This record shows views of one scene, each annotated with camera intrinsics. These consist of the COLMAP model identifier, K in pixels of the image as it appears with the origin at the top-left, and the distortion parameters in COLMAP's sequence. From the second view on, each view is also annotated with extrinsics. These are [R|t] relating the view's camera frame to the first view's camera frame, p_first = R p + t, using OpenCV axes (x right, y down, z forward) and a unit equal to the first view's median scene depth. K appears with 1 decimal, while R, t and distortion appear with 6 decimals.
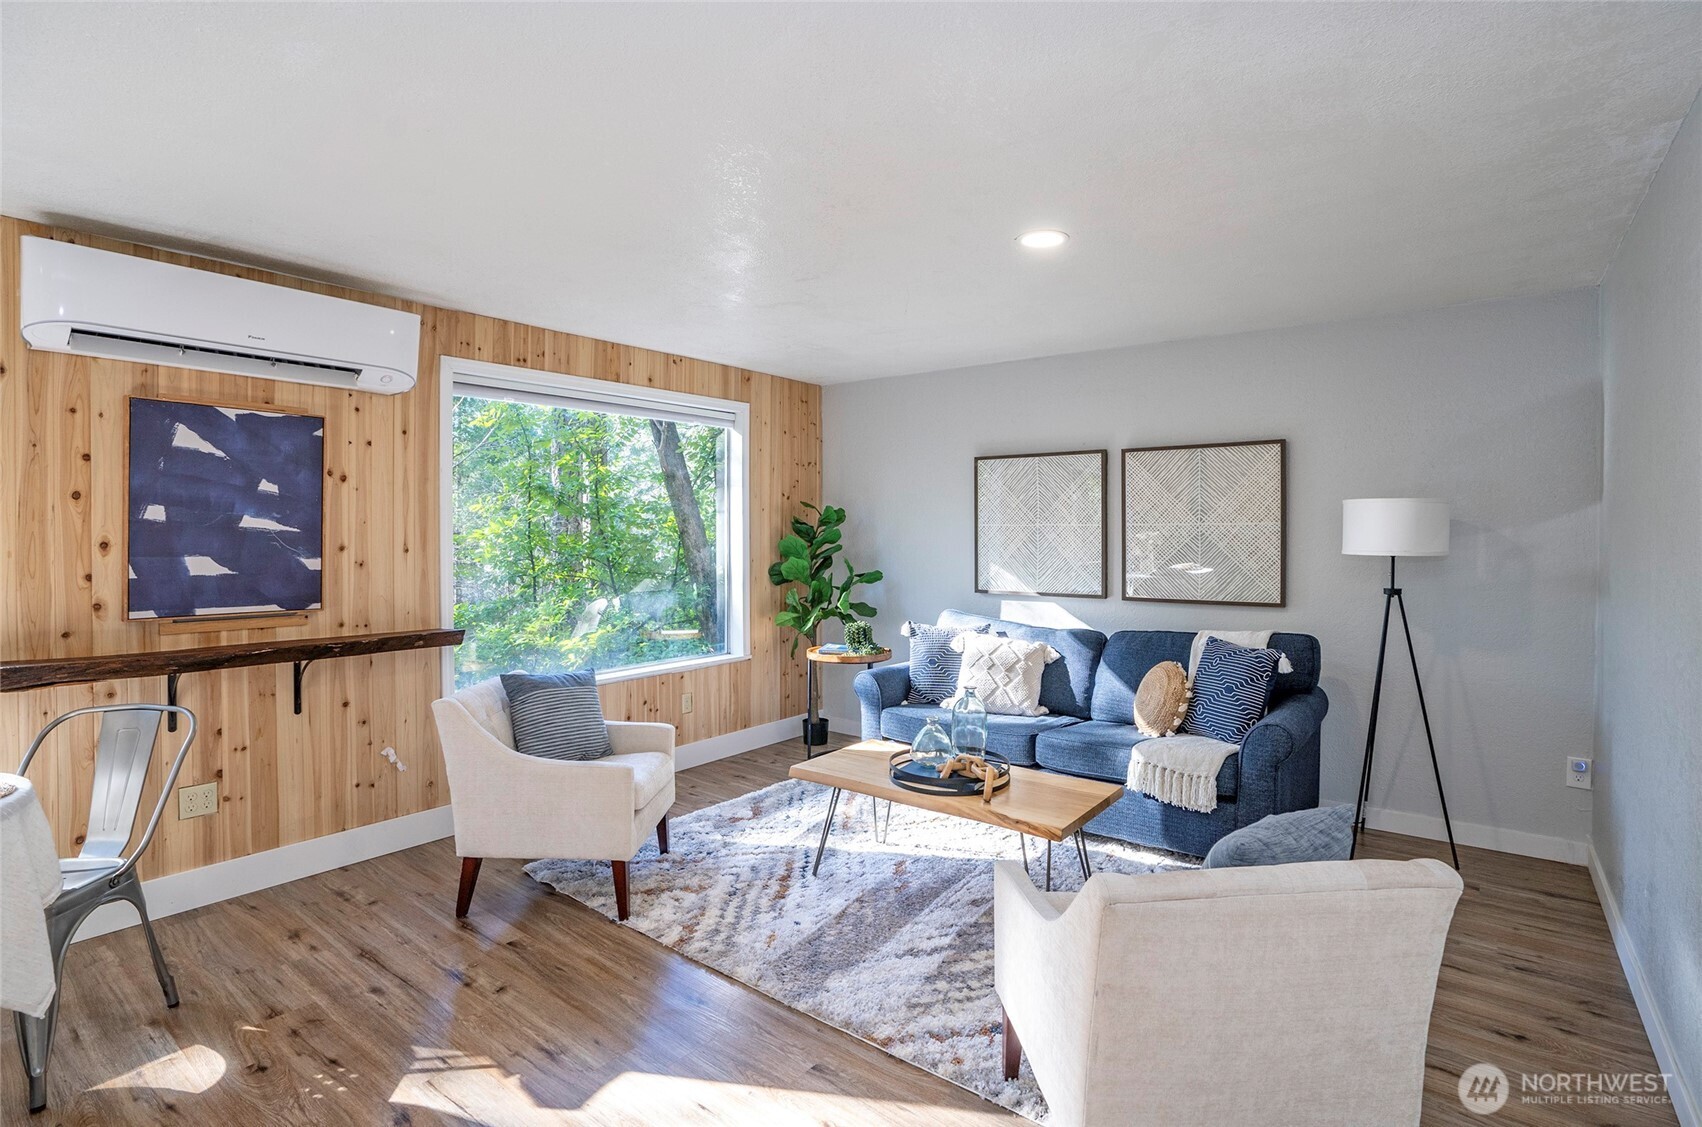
lens RADIAL K [[811.7, 0, 875.9], [0, 811.7, 531.0], [0, 0, 1]] dist [-0.075393, 0.030917]
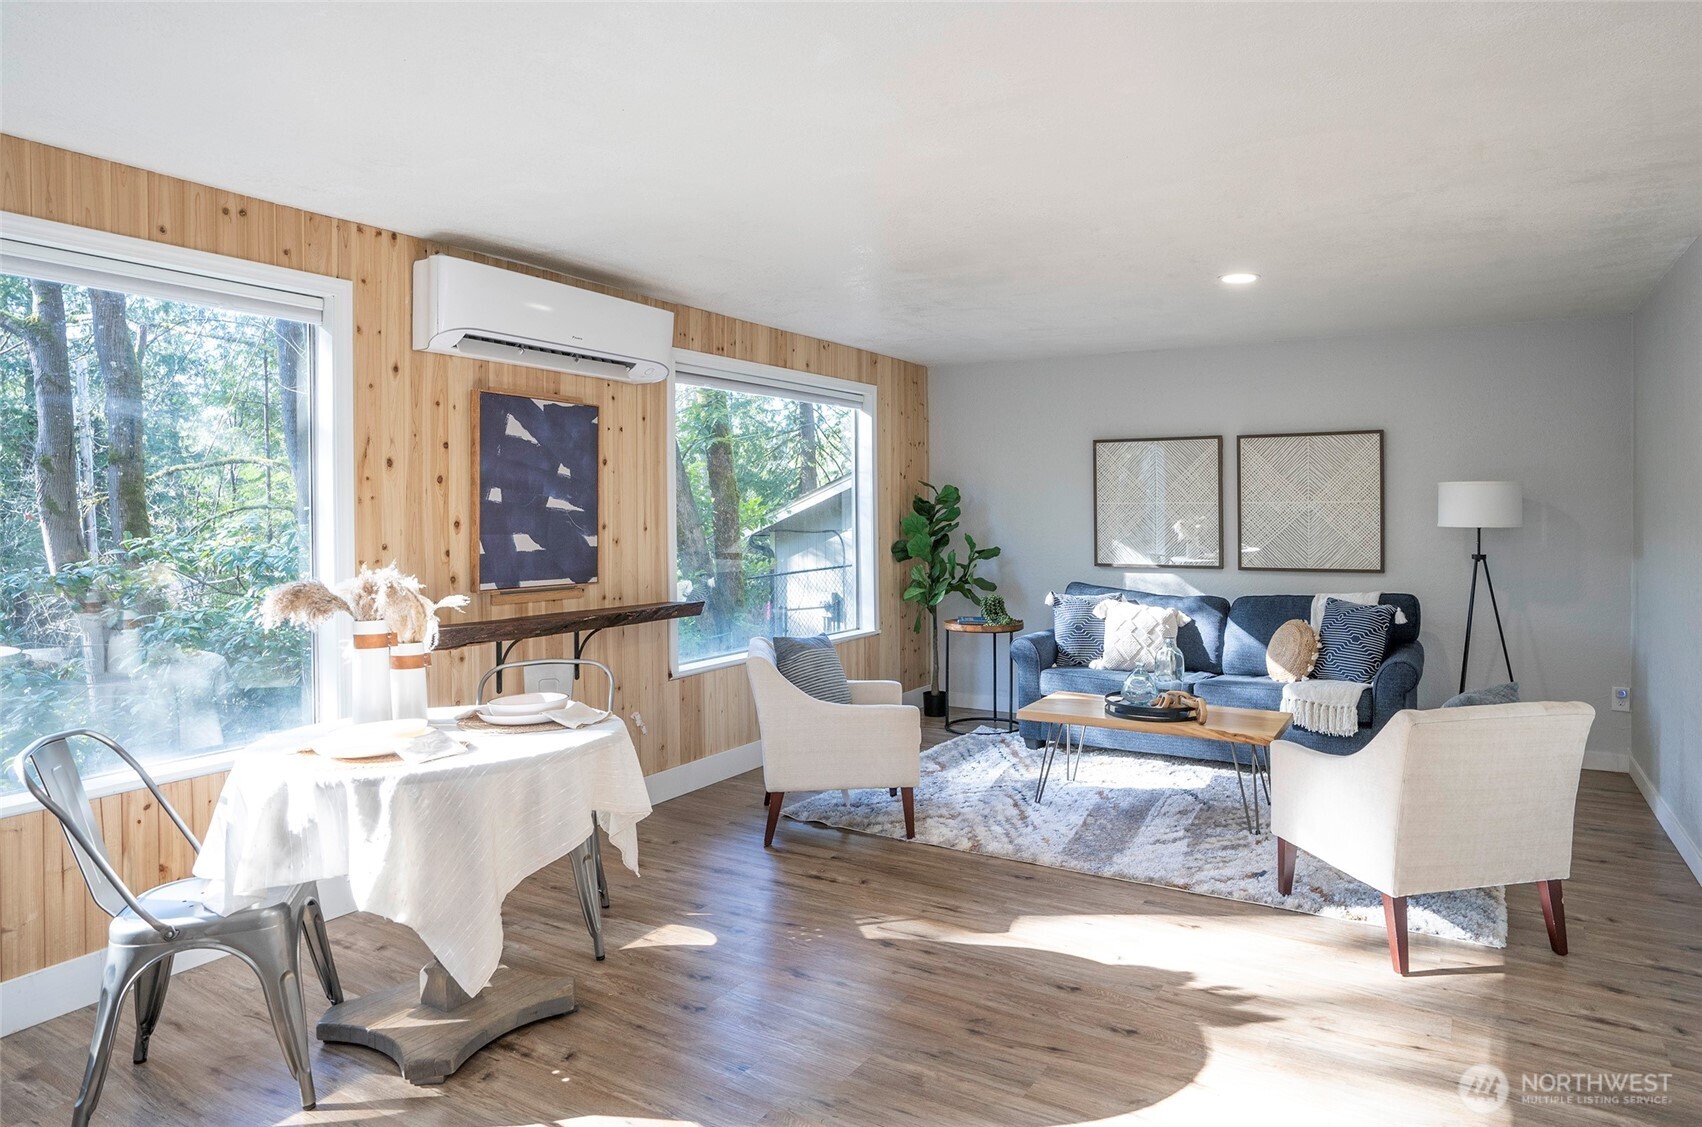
lens RADIAL K [[970.7, 0, 925.6], [0, 970.7, 500.7], [0, 0, 1]] dist [-0.065506, 0.041258]
pose [[0.990560, -0.002154, 0.137066, -0.412041], [0.003304, 0.999961, -0.008162, -0.001504], [-0.137044, 0.008538, 0.990528, -0.361366]]
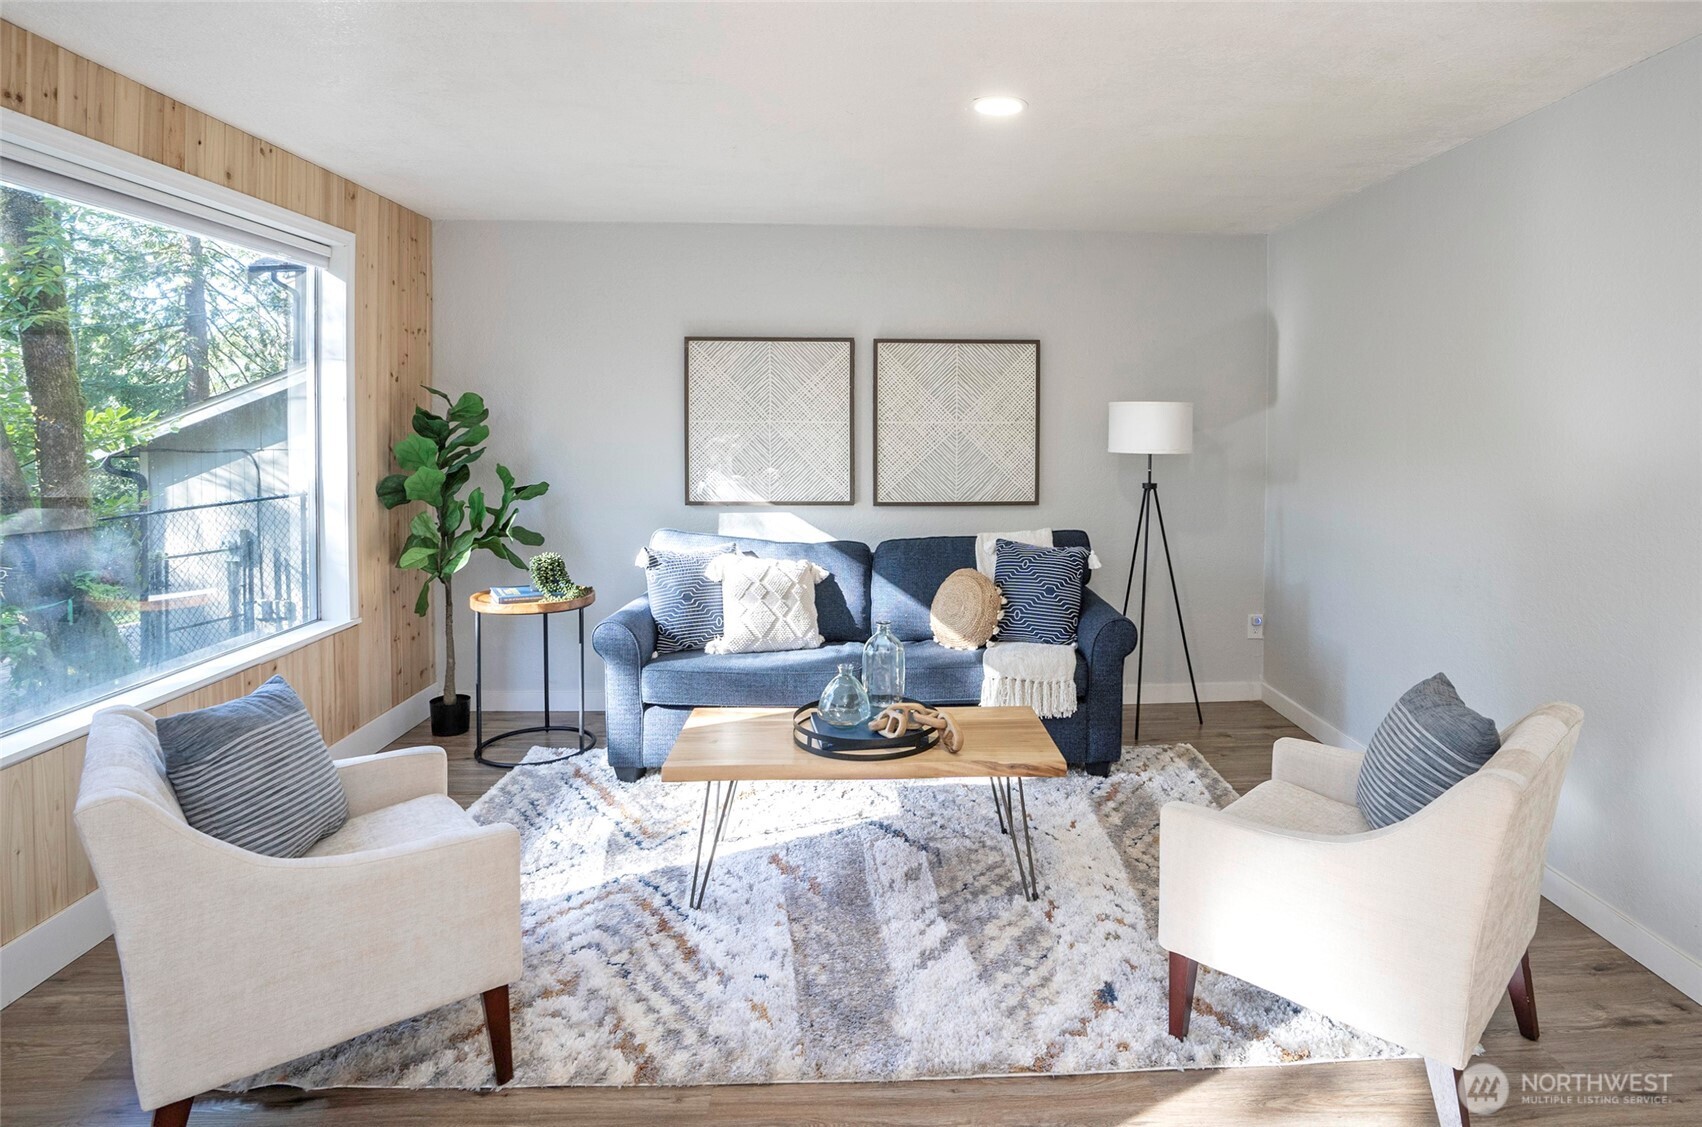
lens RADIAL K [[919.4, 0, 913.2], [0, 919.4, 428.4], [0, 0, 1]] dist [-0.069289, 0.027812]
pose [[0.767141, -0.001012, 0.641478, -0.428460], [-0.004323, 0.999968, 0.006748, -0.011028], [-0.641464, -0.007950, 0.767112, 0.240150]]
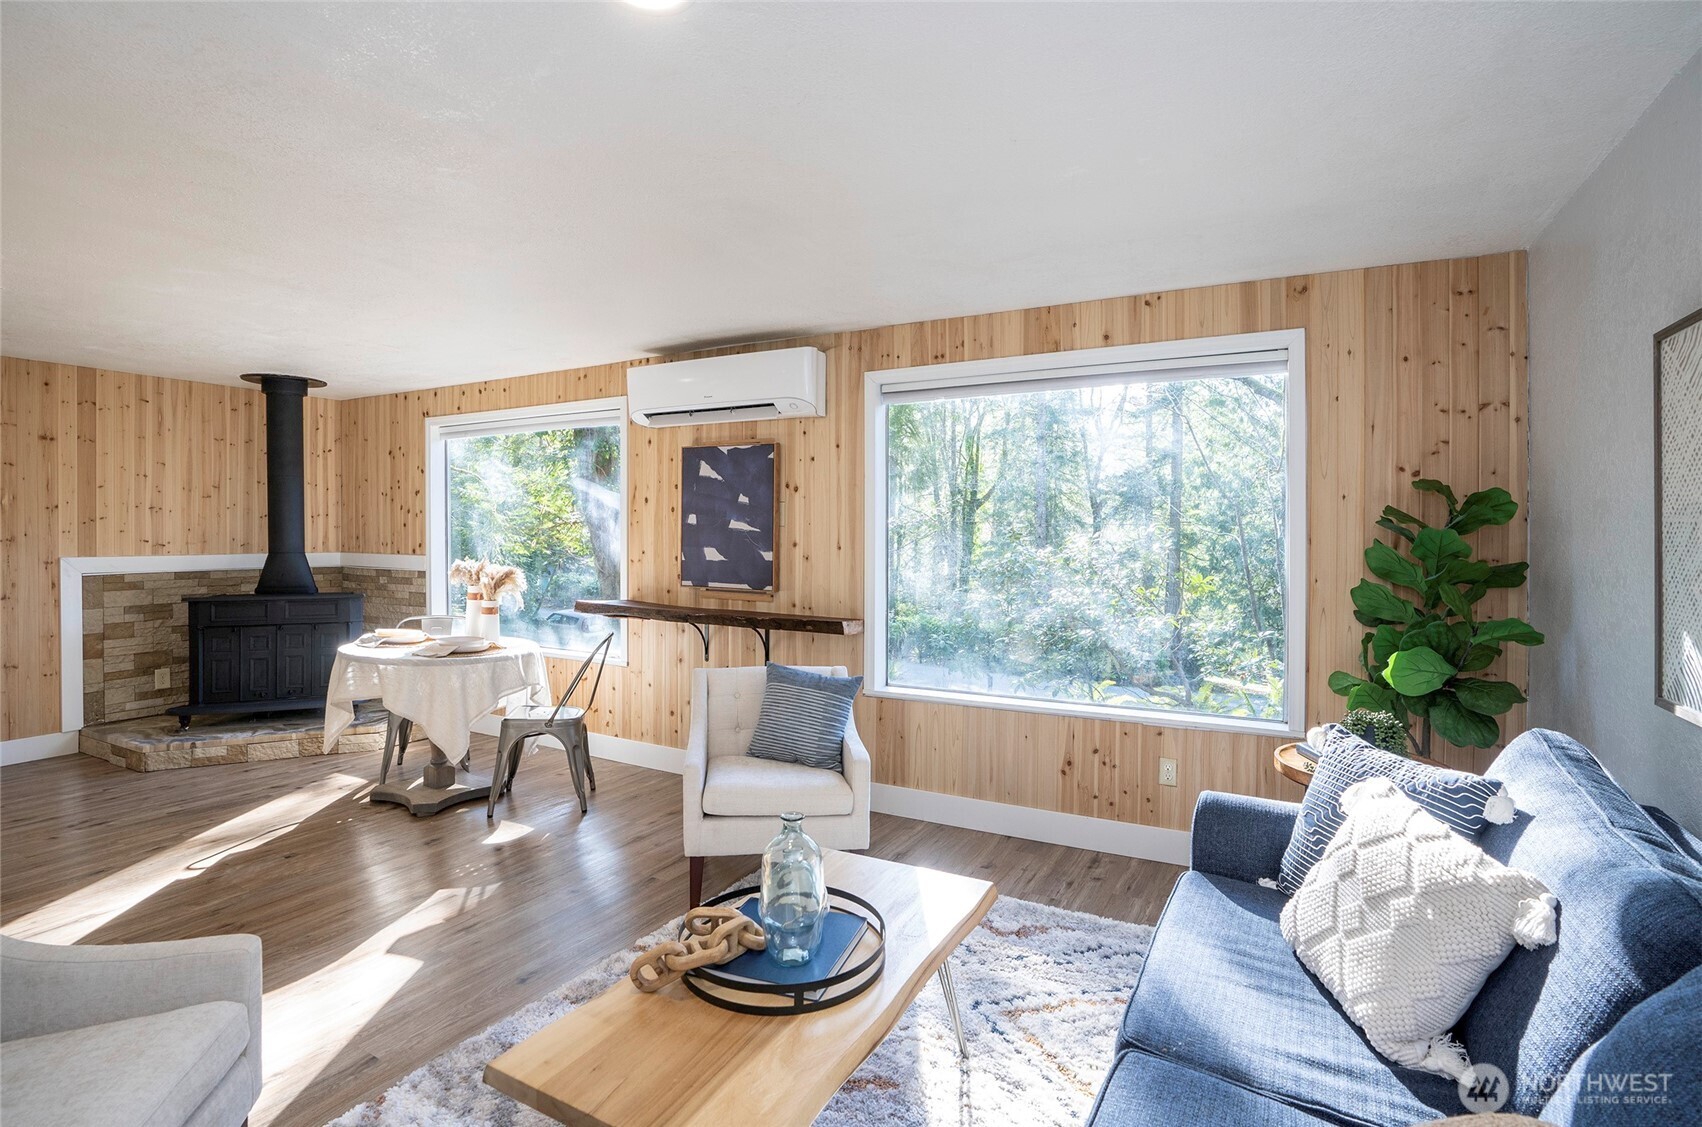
lens RADIAL K [[811.7, 0, 875.9], [0, 811.7, 531.0], [0, 0, 1]] dist [-0.075393, 0.030917]
pose [[0.162458, -0.001430, -0.986714, 0.610751], [-0.003647, 0.999991, -0.002050, 0.002169], [0.986709, 0.003932, 0.162451, 0.896769]]
